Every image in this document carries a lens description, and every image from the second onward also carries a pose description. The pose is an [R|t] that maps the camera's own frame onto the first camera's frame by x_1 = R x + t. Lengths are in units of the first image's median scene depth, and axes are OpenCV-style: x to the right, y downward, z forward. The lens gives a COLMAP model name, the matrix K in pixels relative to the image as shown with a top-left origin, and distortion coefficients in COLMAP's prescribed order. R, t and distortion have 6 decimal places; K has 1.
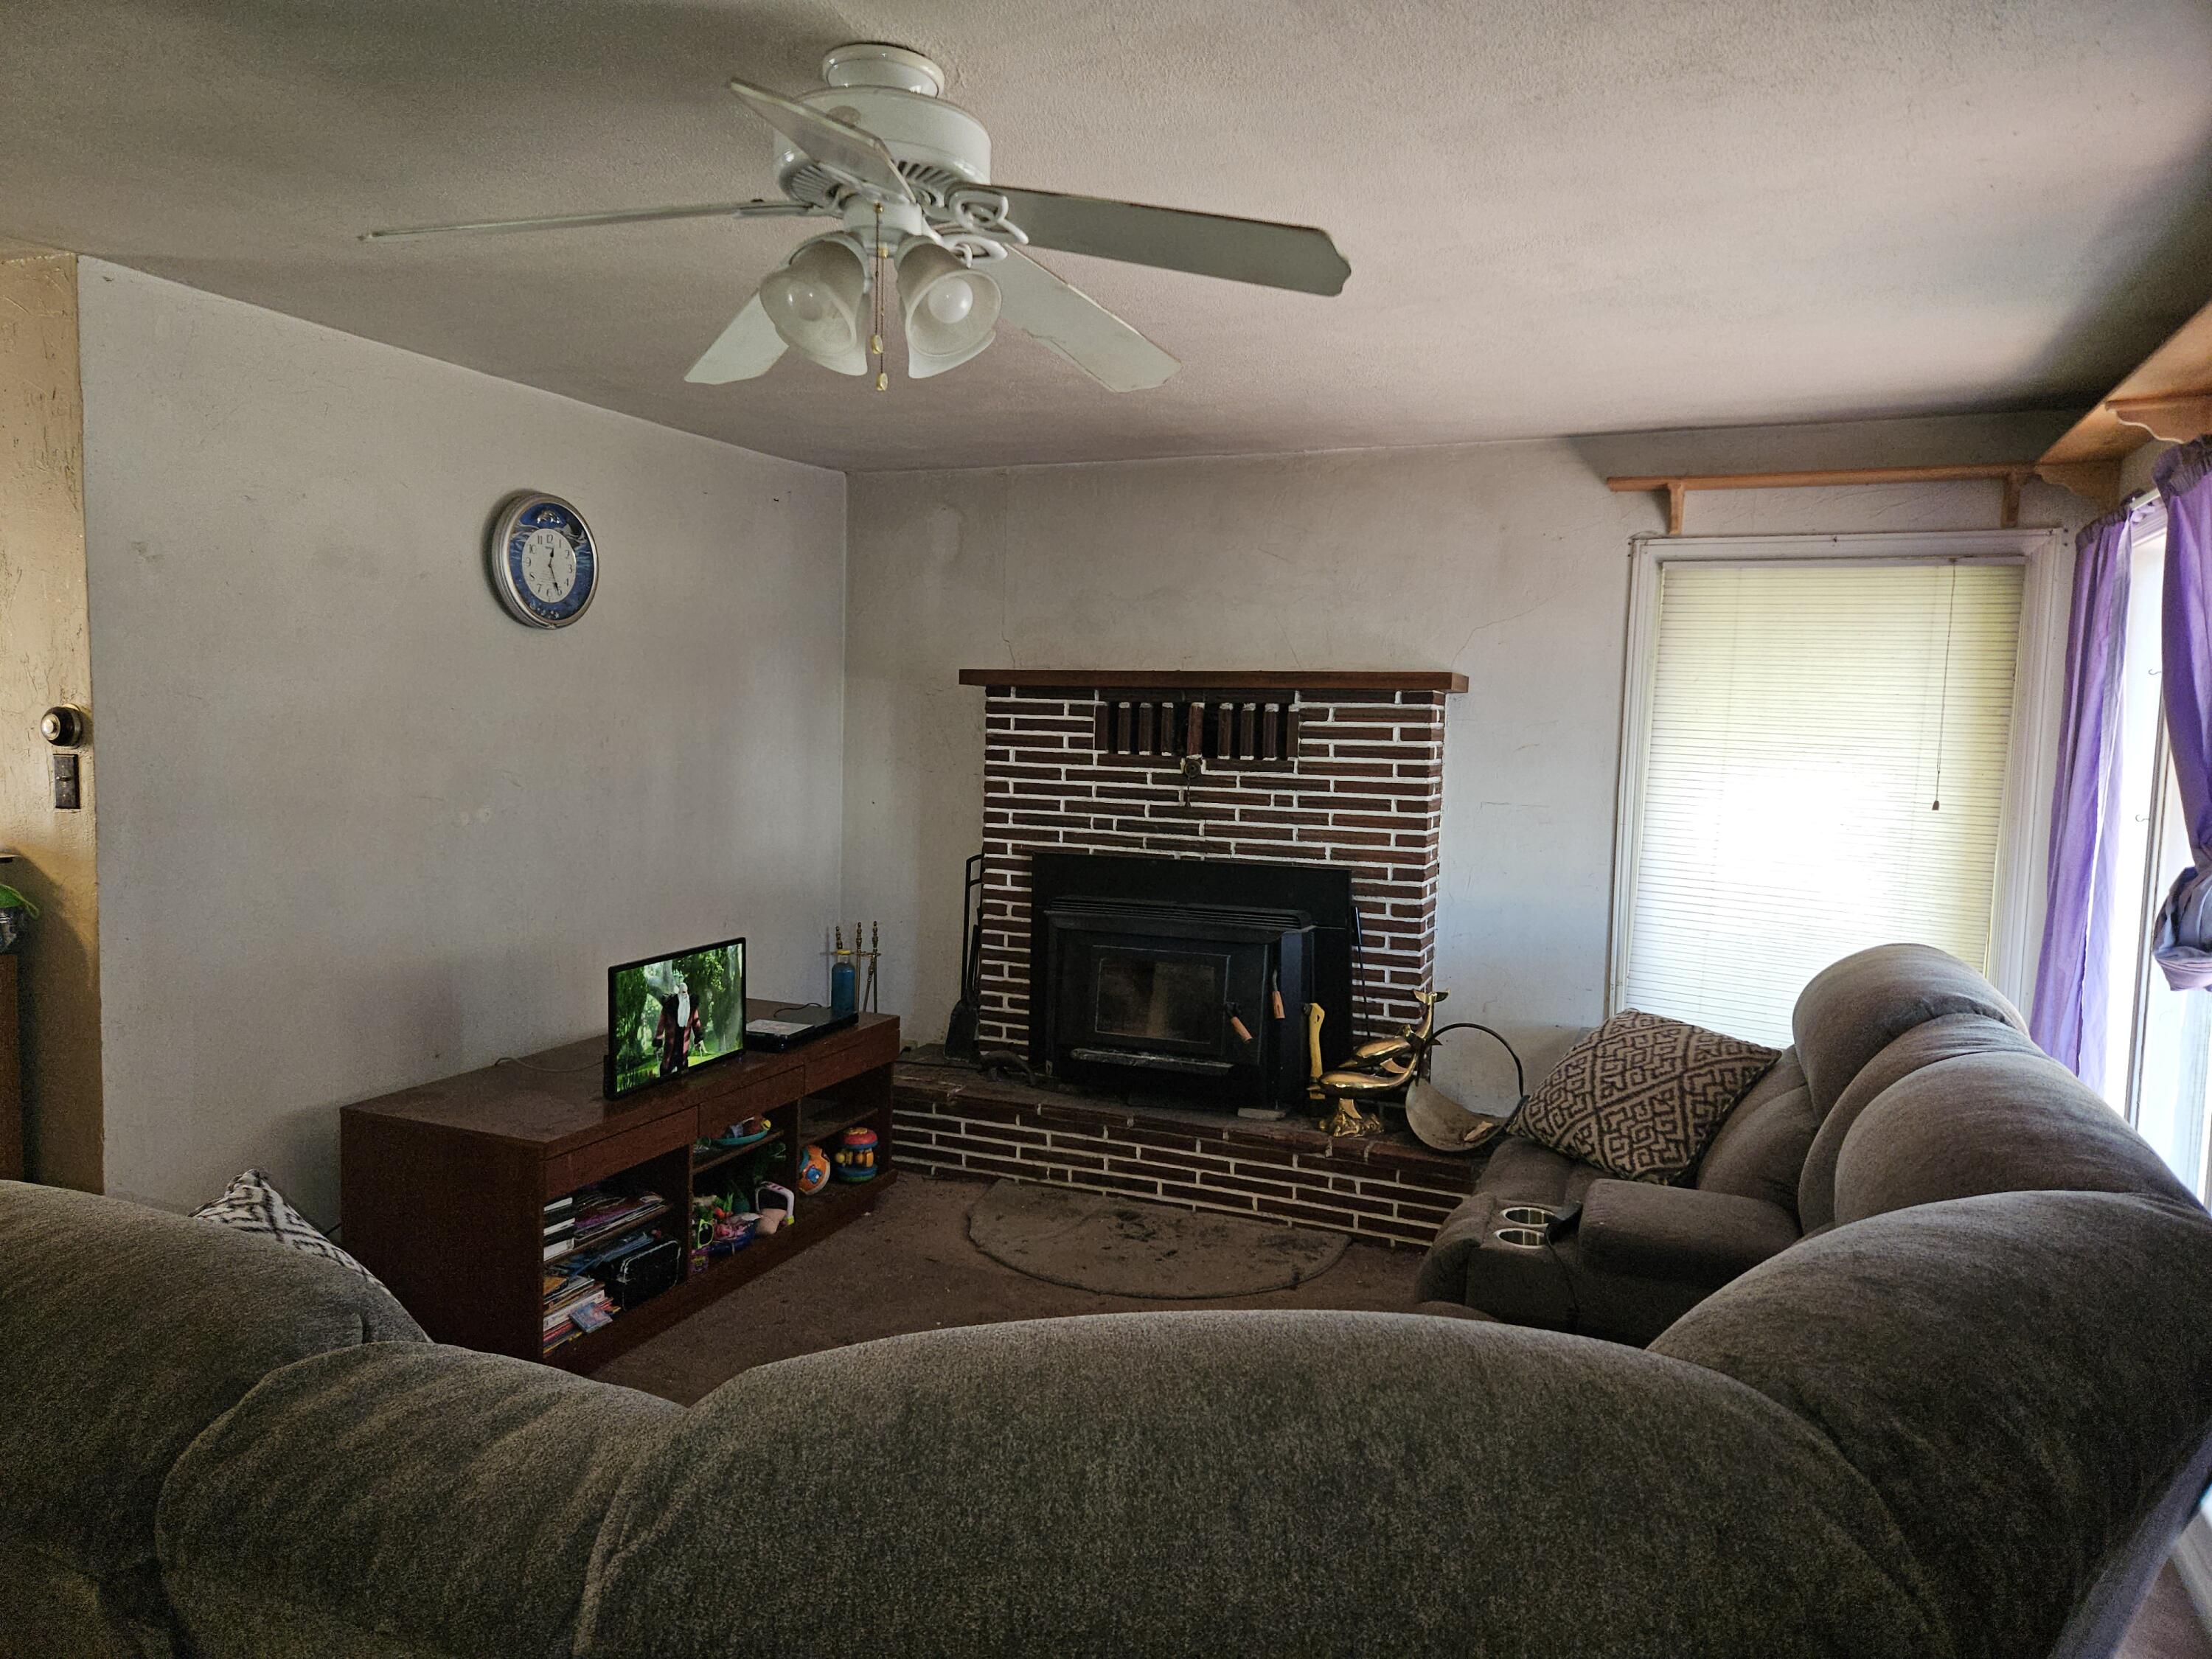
lens RADIAL K [[1460.6, 0, 1091.5], [0, 1460.6, 830.4], [0, 0, 1]] dist [0.073278, -0.065849]
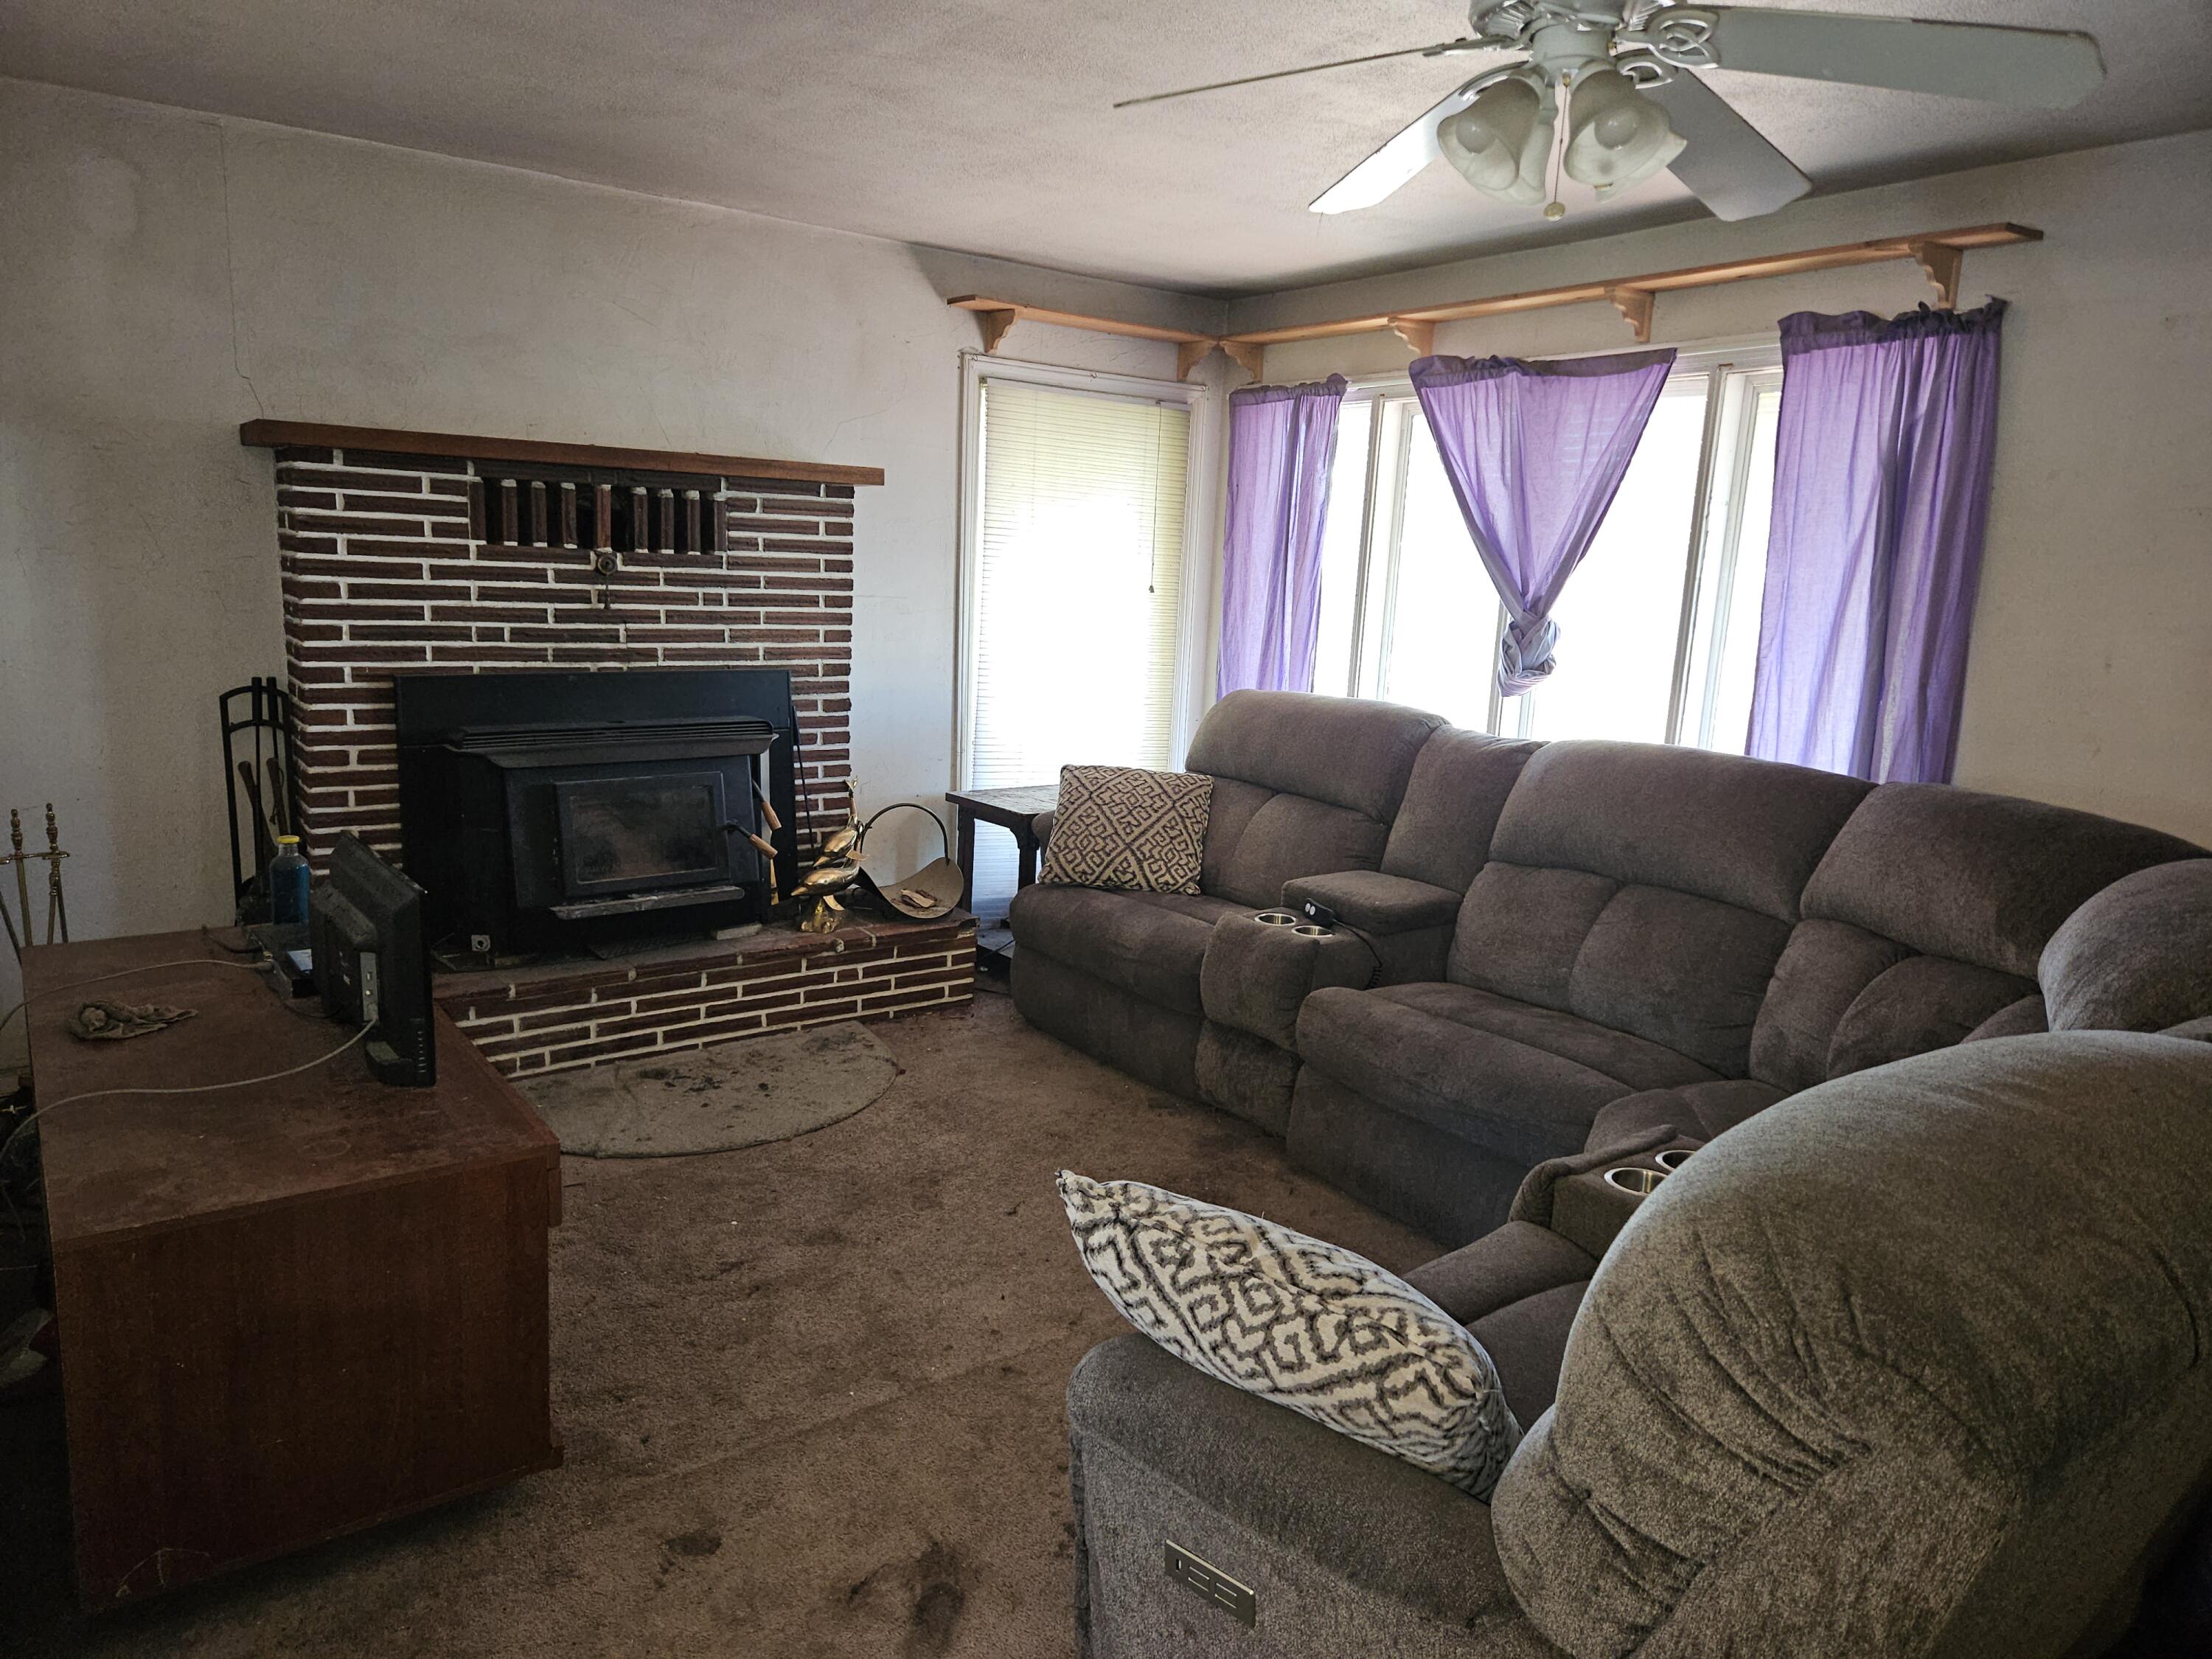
lens RADIAL K [[1460.6, 0, 1091.5], [0, 1460.6, 830.4], [0, 0, 1]] dist [0.073278, -0.065849]
pose [[0.505988, -0.164779, 0.846655, -0.563383], [0.035045, 0.984699, 0.170701, -0.026874], [-0.861829, -0.056701, 0.504020, 0.320613]]
